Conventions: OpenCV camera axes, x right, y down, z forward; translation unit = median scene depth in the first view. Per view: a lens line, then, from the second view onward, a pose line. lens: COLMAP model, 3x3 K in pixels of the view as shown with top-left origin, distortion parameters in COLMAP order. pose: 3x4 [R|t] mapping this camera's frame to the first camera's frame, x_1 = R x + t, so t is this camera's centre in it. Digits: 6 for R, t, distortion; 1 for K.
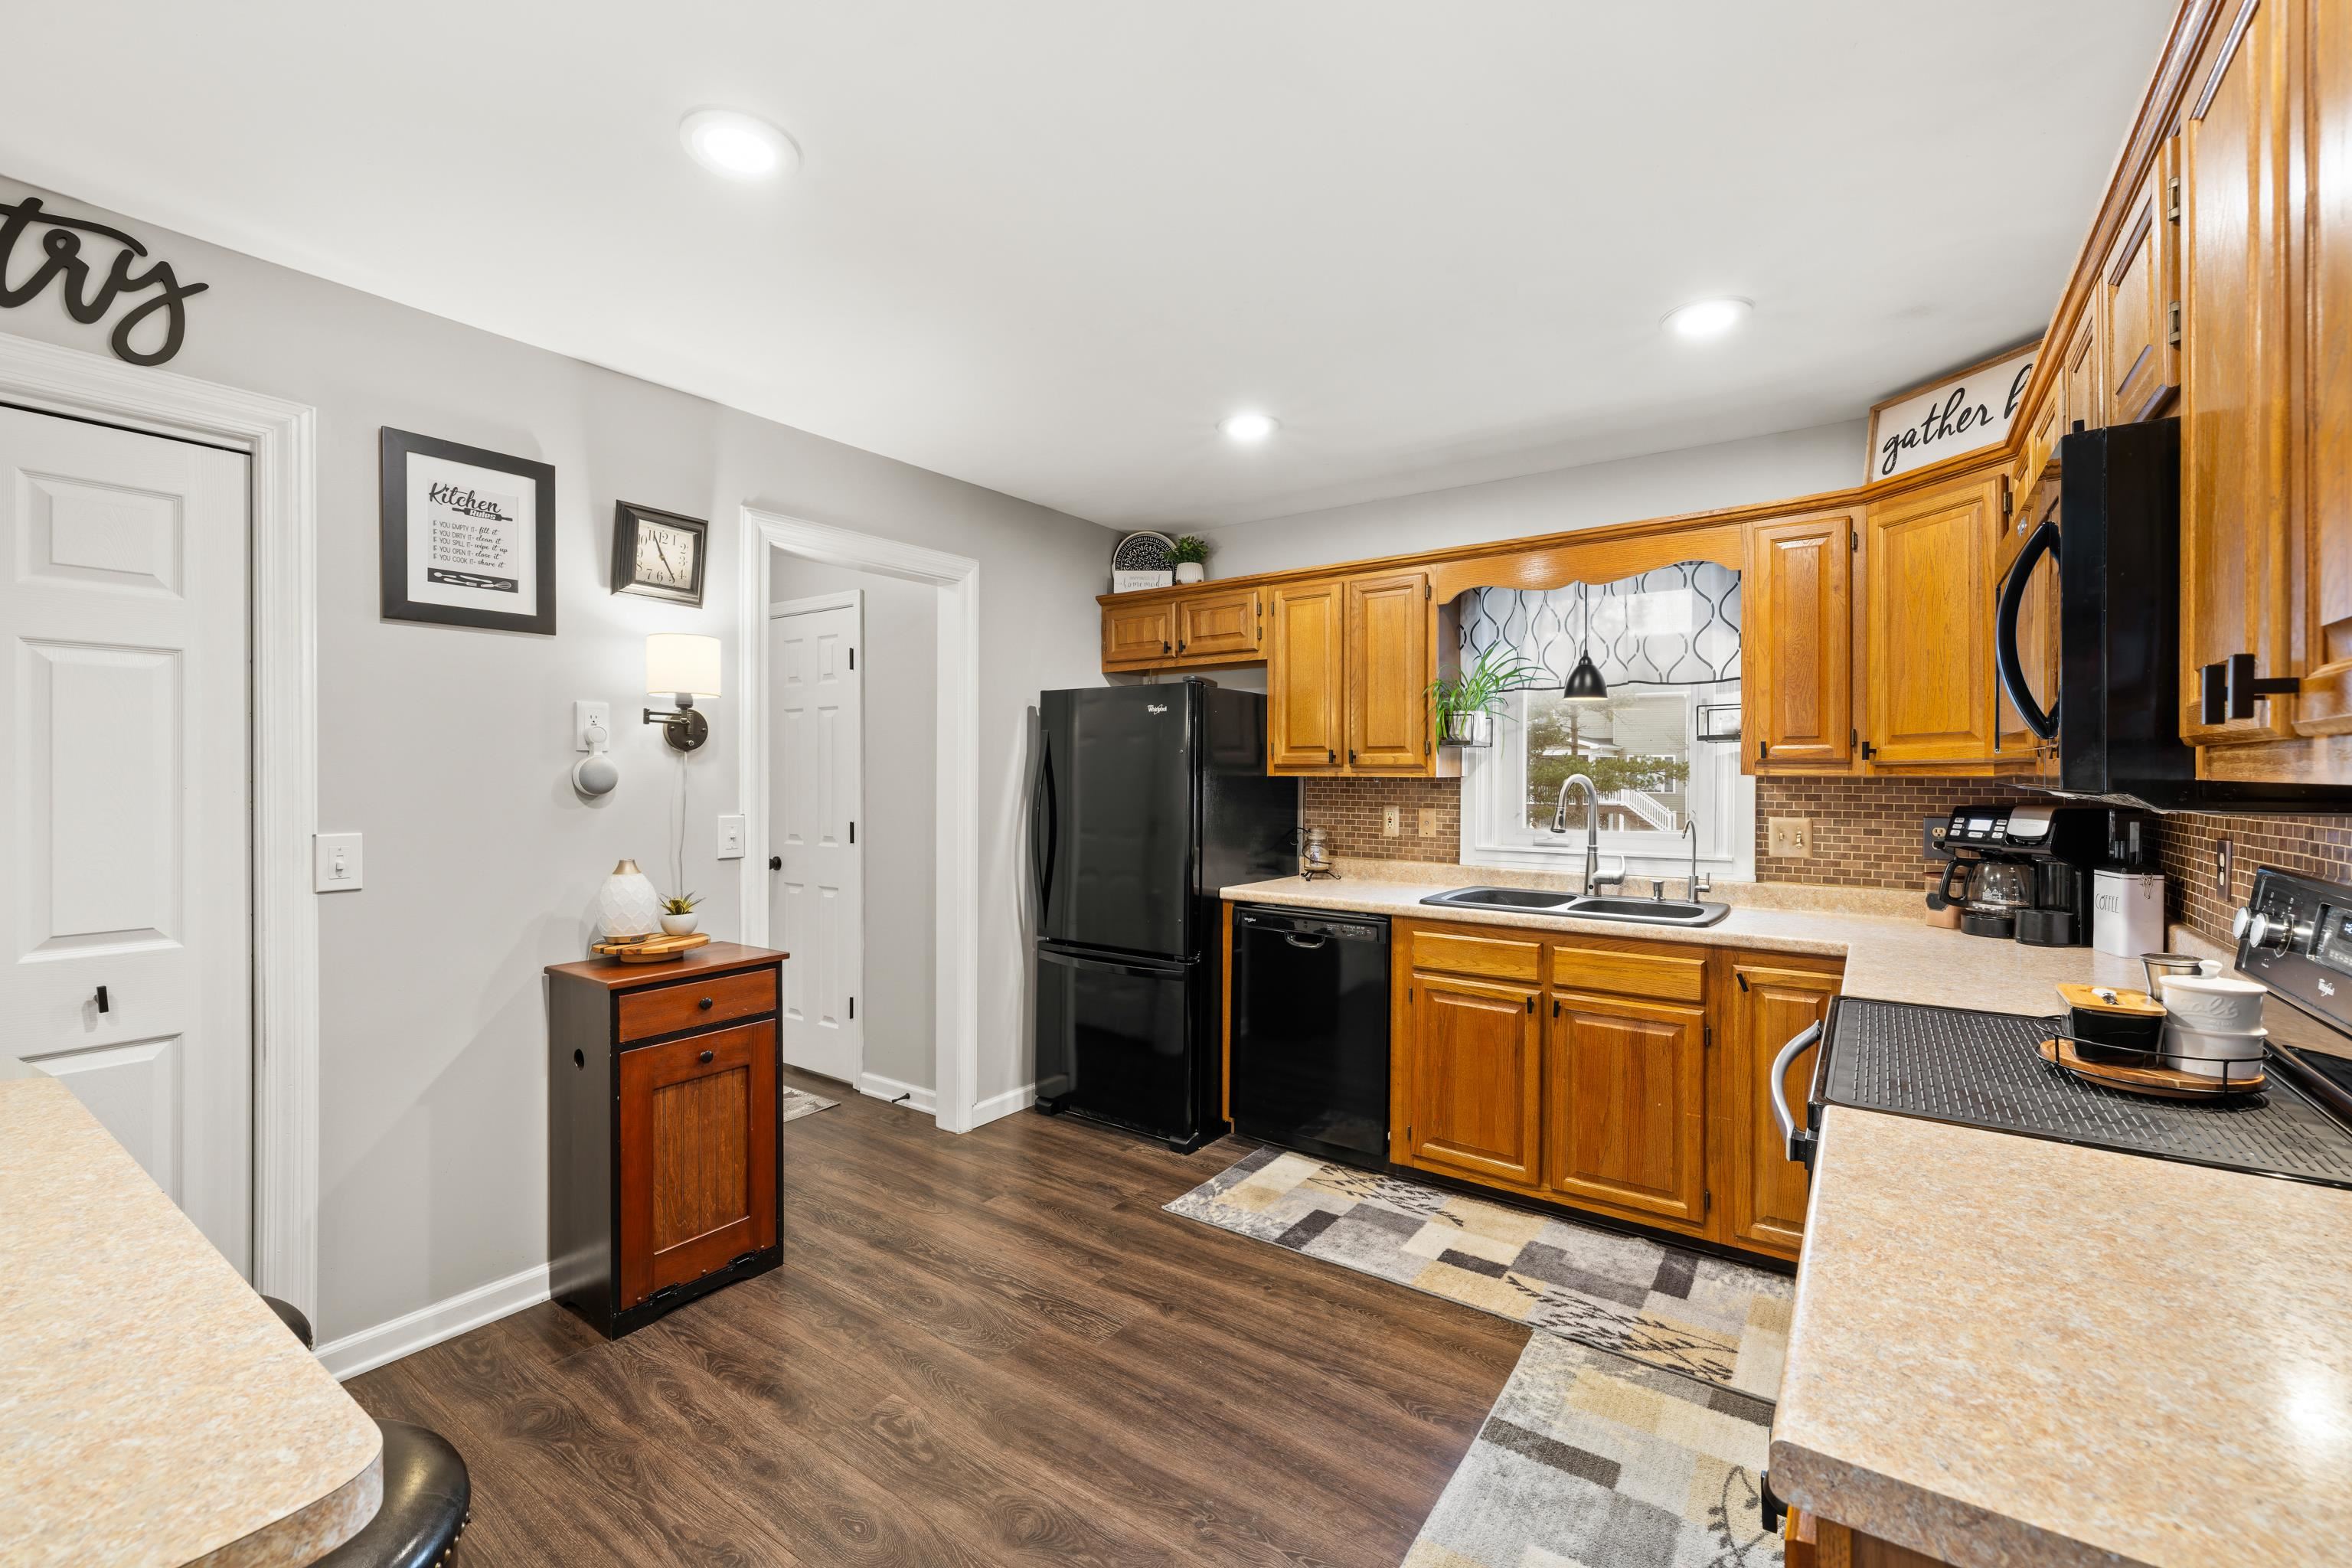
lens RADIAL K [[991.5, 0, 1172.1], [0, 991.5, 769.8], [0, 0, 1]] dist [-0.001870, 0.000782]
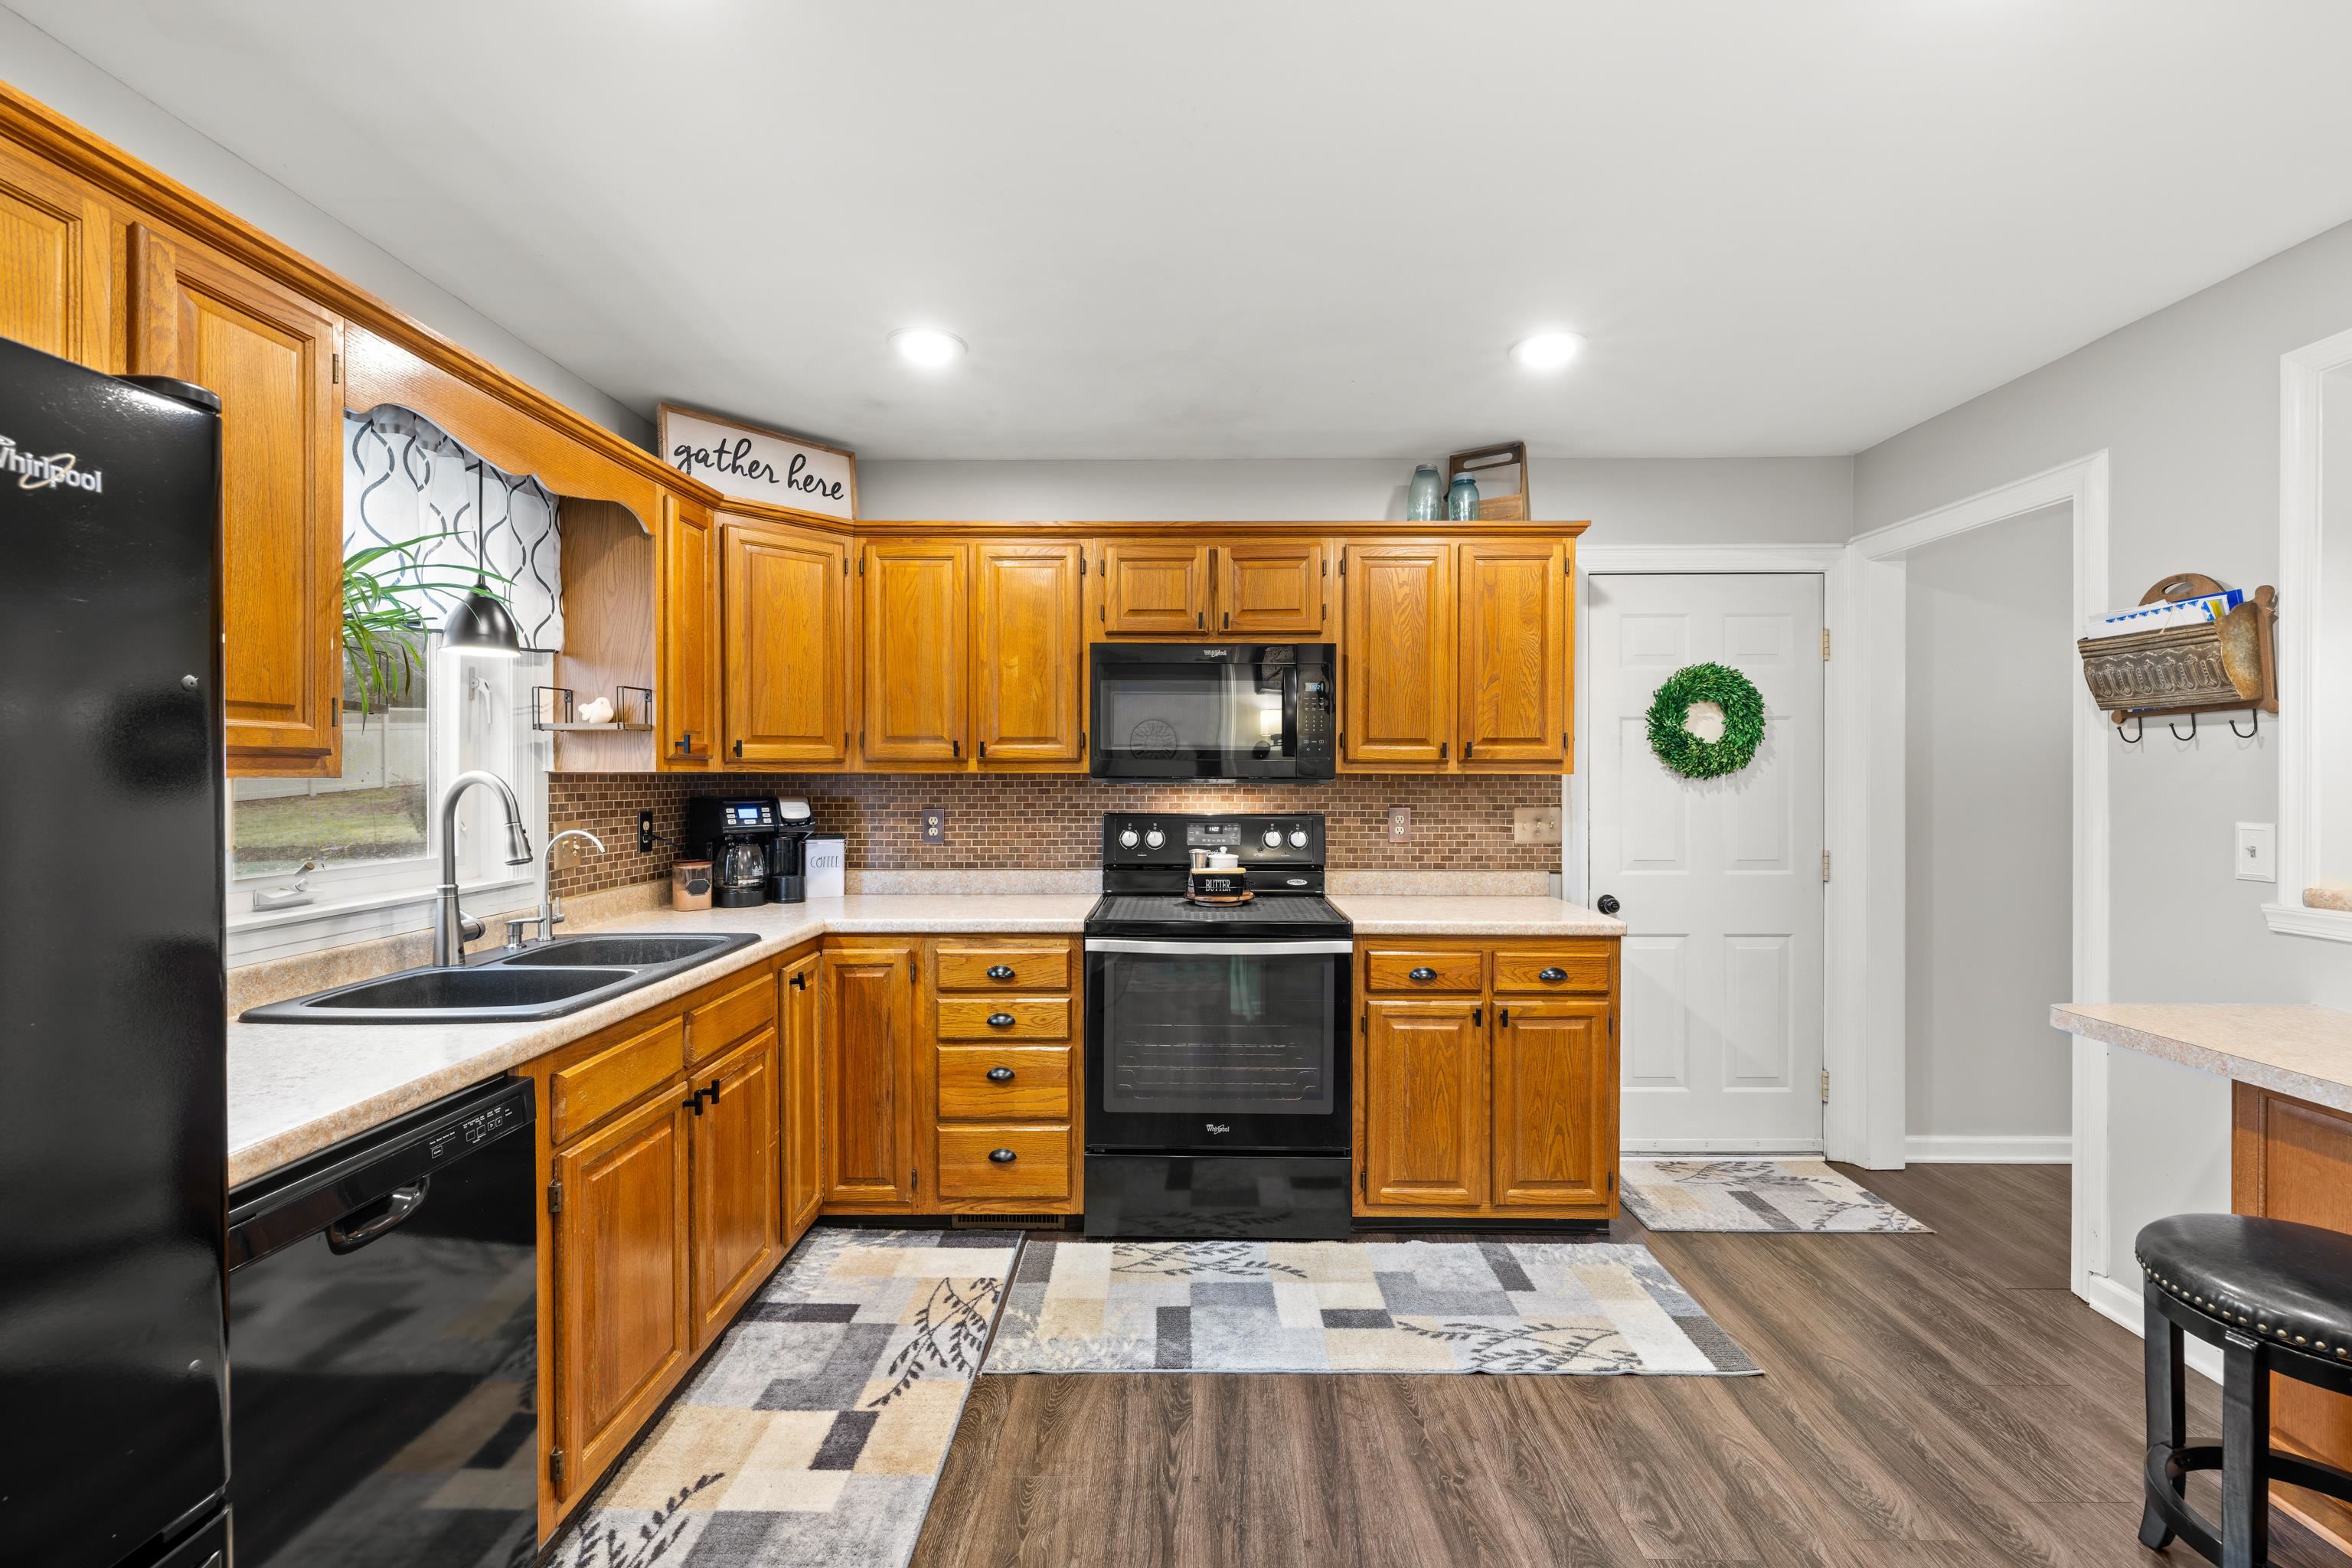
lens RADIAL K [[991.5, 0, 1181.6], [0, 991.5, 771.8], [0, 0, 1]] dist [-0.001870, 0.000782]
pose [[-0.577732, -0.001029, 0.816226, -0.396262], [-0.003259, 0.999994, -0.001046, 0.004621], [-0.816220, -0.003265, -0.577732, 1.108832]]
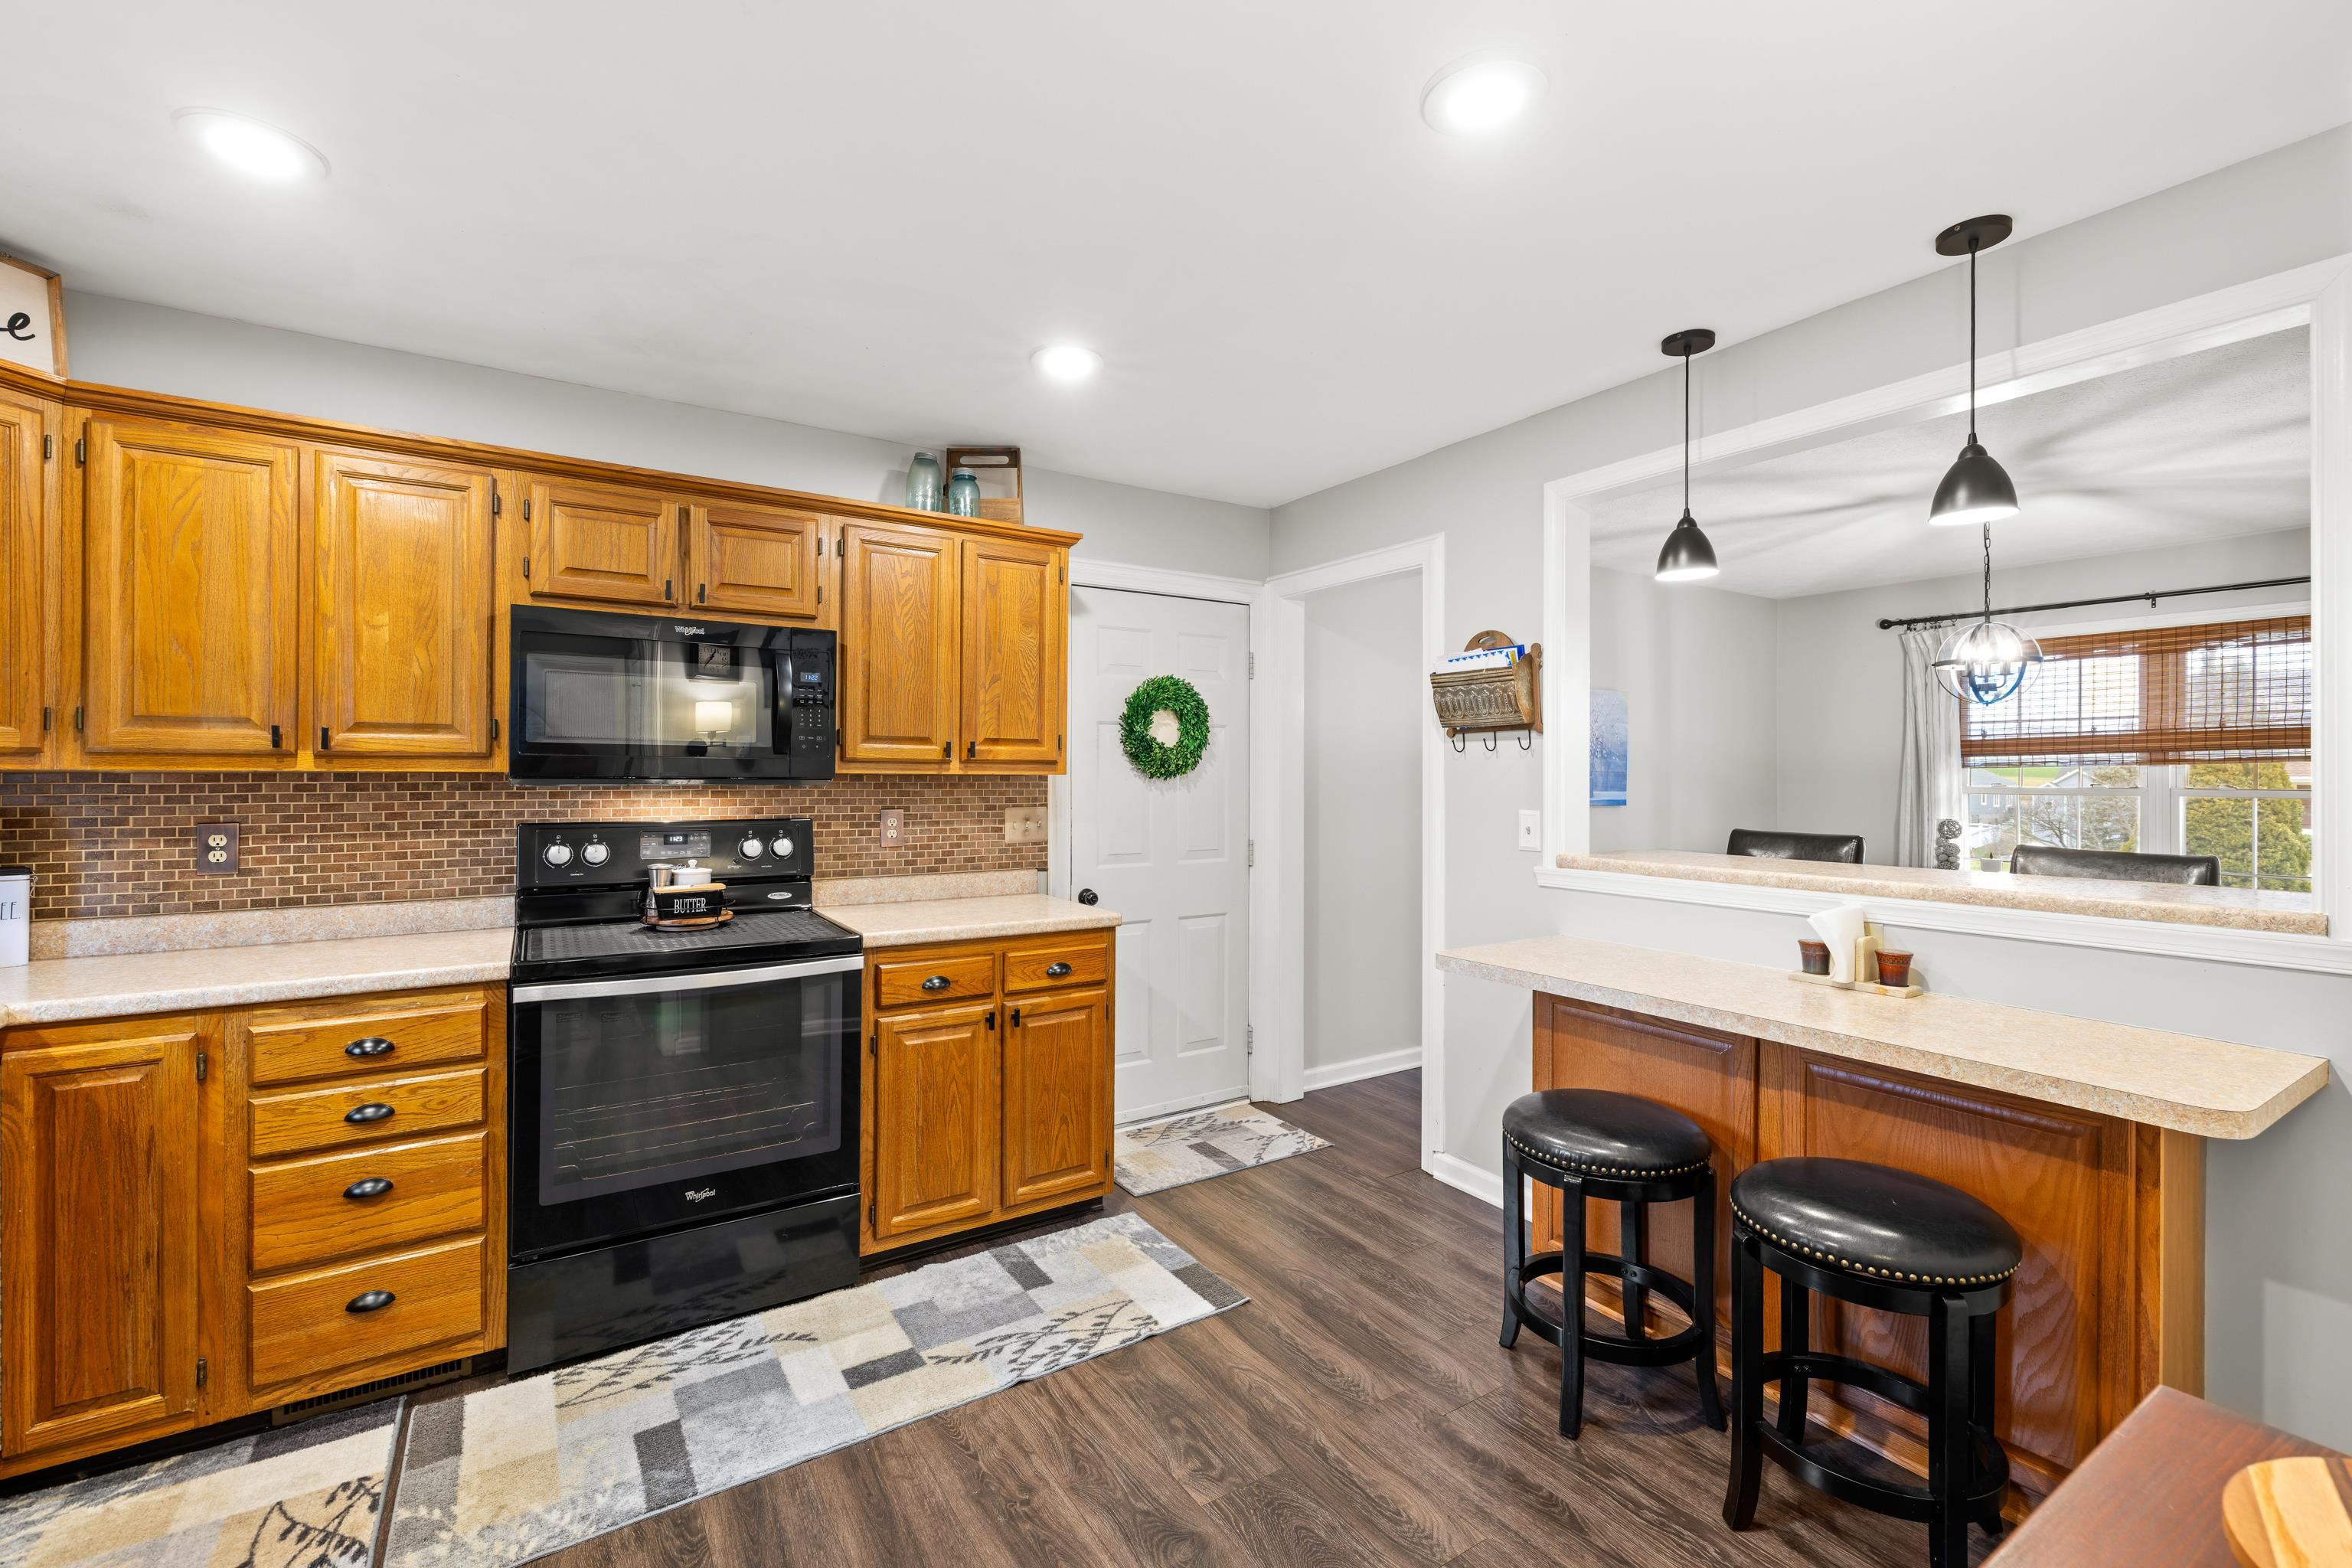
lens RADIAL K [[991.5, 0, 1181.7], [0, 991.5, 769.7], [0, 0, 1]] dist [-0.001870, 0.000782]
pose [[-0.931933, -0.002478, 0.362623, -0.294111], [-0.005206, 0.999965, -0.006546, 0.005613], [-0.362594, -0.007988, -0.931913, 1.137726]]
